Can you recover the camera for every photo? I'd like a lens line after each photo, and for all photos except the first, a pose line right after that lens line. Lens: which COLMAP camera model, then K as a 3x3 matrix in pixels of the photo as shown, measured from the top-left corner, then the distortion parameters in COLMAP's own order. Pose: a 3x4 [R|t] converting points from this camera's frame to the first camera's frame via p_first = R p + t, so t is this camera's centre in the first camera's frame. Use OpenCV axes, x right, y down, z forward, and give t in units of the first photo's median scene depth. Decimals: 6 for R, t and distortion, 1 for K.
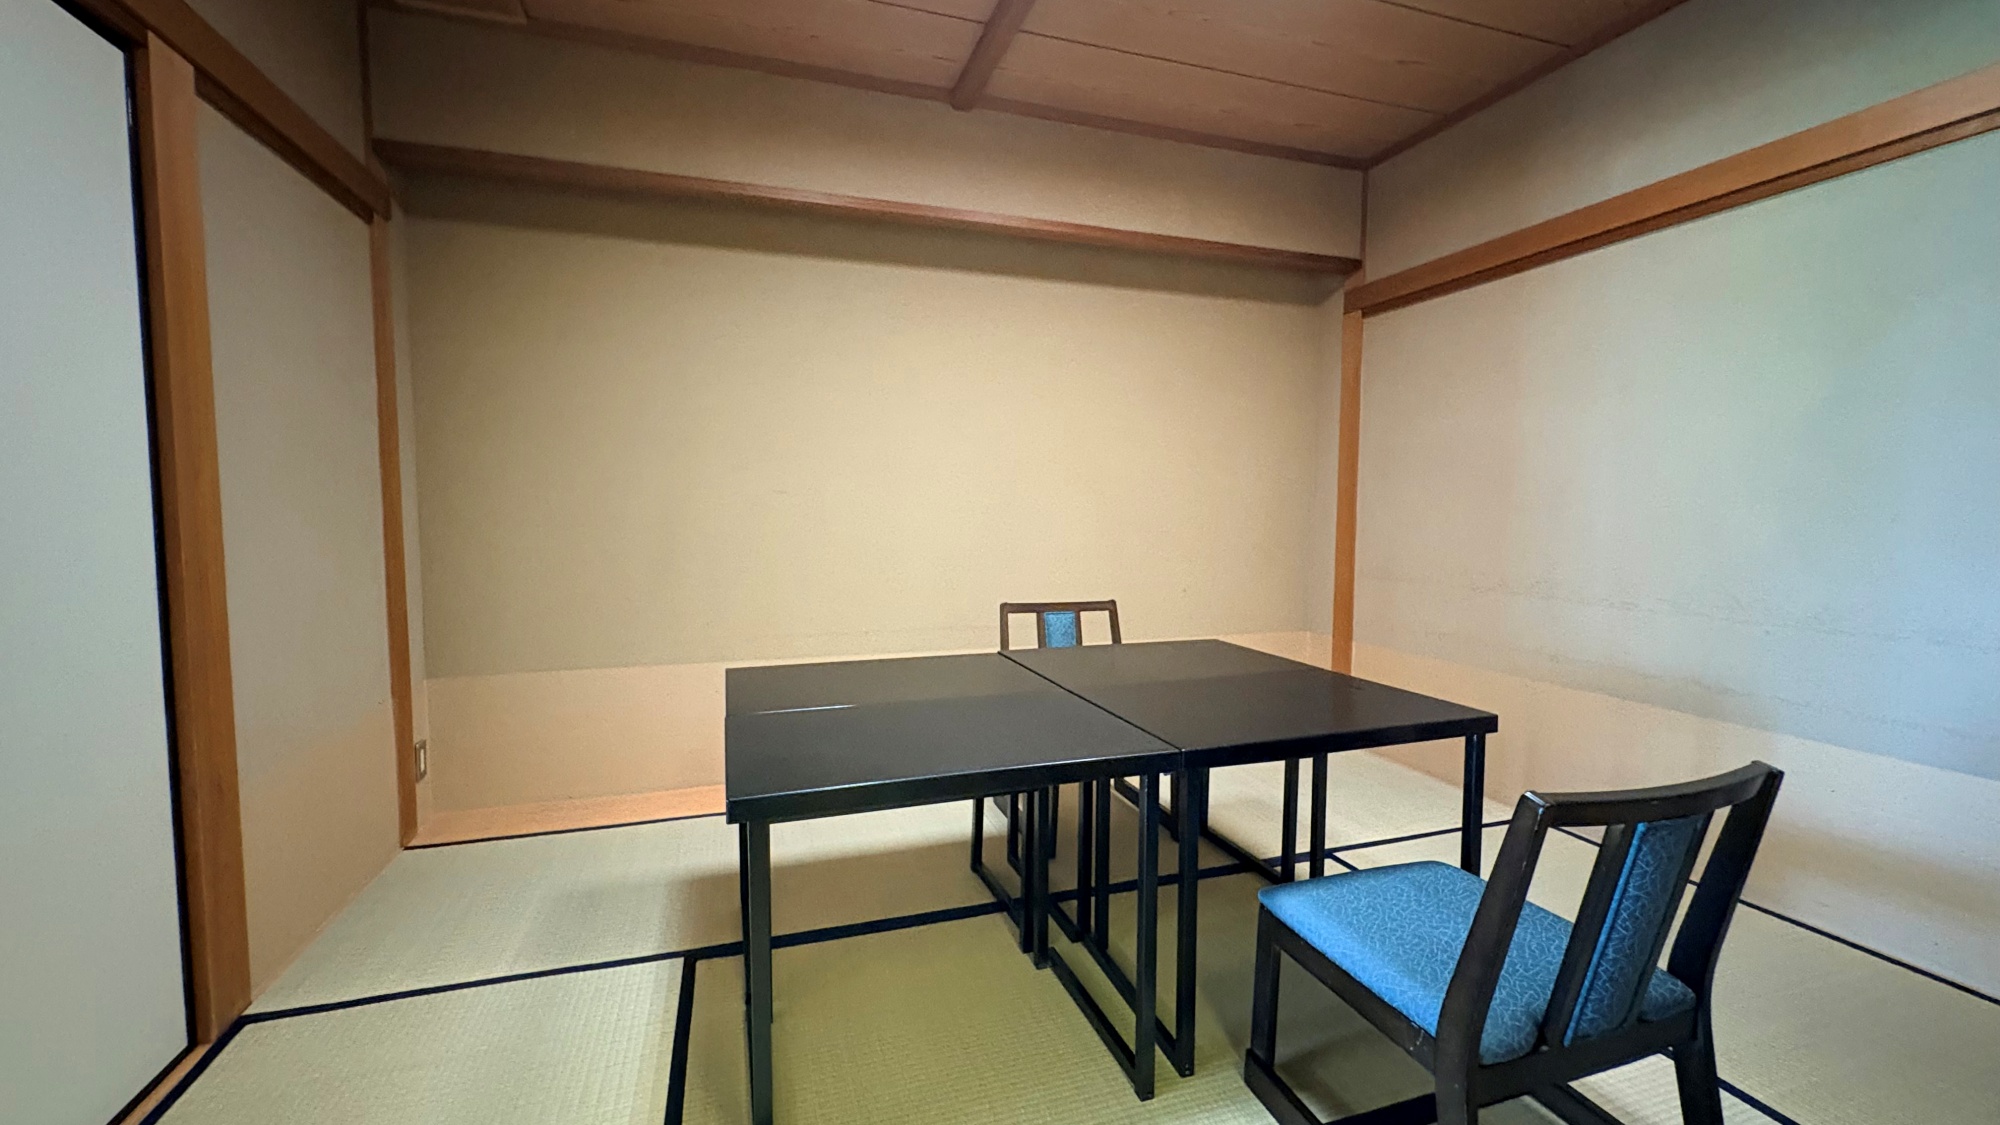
lens RADIAL K [[796.0, 0, 1000.3], [0, 796.0, 562.1], [0, 0, 1]] dist [-0.001887, -0.000020]
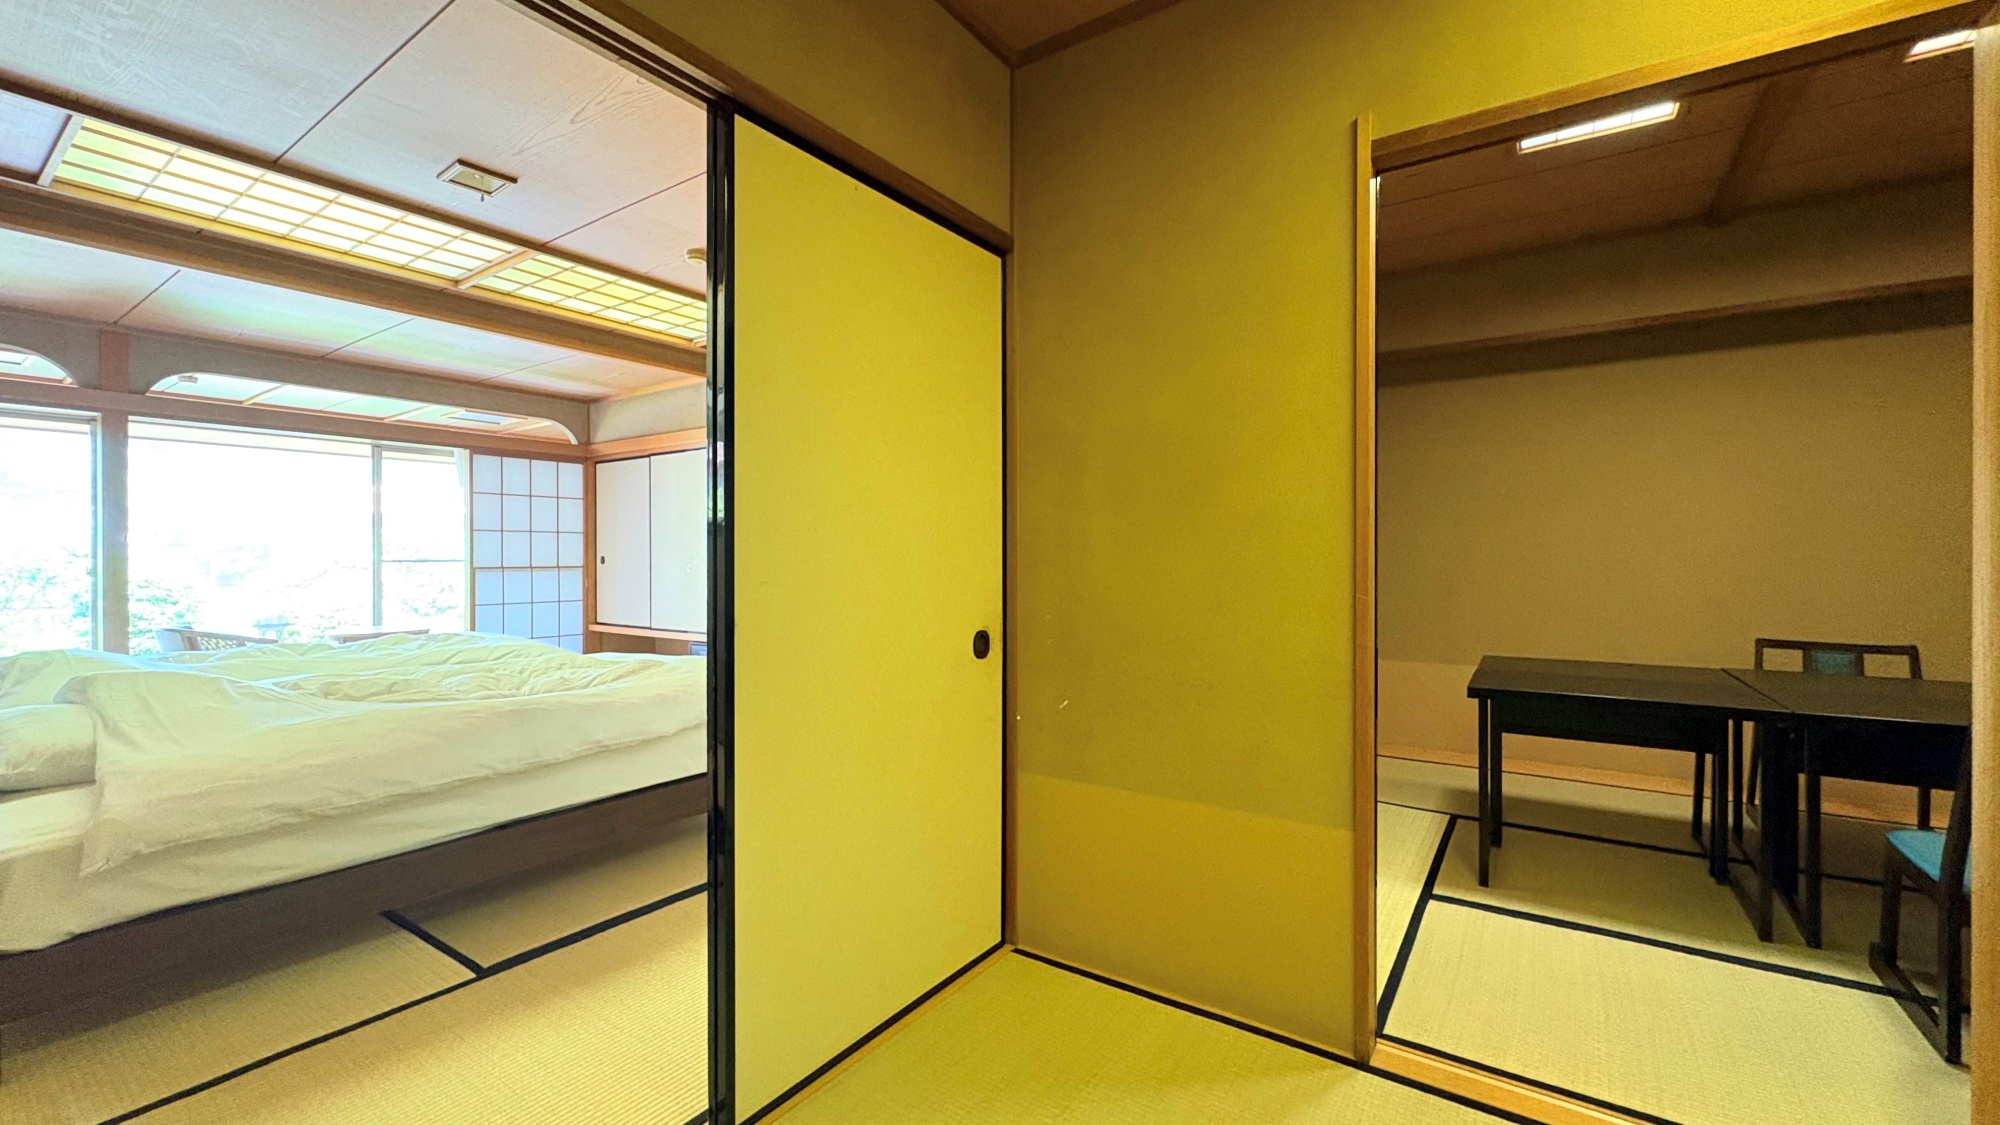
lens RADIAL K [[796.0, 0, 1000.5], [0, 796.0, 553.8], [0, 0, 1]] dist [-0.001887, -0.000020]
pose [[0.623130, -0.004128, -0.782108, 0.215297], [-0.041946, 0.998371, -0.038689, 0.020651], [0.780993, 0.056915, 0.621941, -0.536677]]
